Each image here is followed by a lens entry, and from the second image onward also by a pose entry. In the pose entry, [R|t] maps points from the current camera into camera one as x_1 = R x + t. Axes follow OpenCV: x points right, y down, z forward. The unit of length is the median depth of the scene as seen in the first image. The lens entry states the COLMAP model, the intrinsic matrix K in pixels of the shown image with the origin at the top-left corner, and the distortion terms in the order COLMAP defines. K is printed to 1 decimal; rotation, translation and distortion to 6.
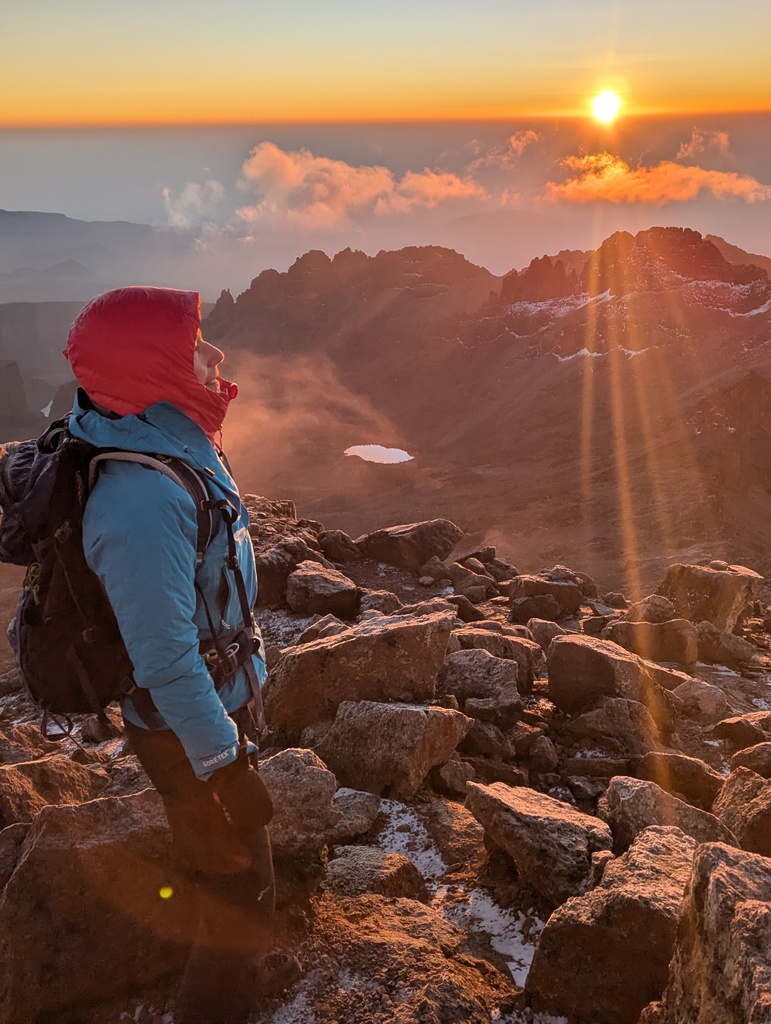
lens RADIAL K [[839.9, 0, 379.3], [0, 839.9, 513.6], [0, 0, 1]] dist [0.076209, -0.038812]
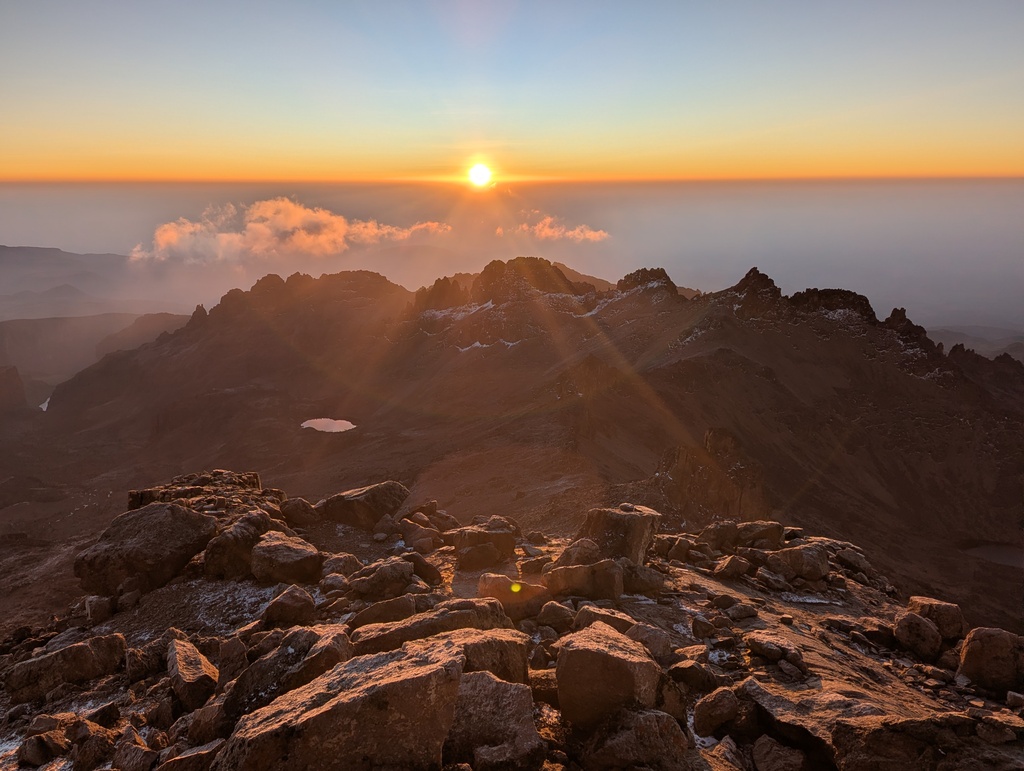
lens RADIAL K [[839.9, 0, 516.1], [0, 839.9, 388.7], [0, 0, 1]] dist [0.076209, -0.038812]
pose [[0.977388, -0.045331, 0.206538, 0.008378], [0.069953, 0.991071, -0.113513, 0.022276], [-0.199548, 0.125394, 0.971832, -0.179379]]
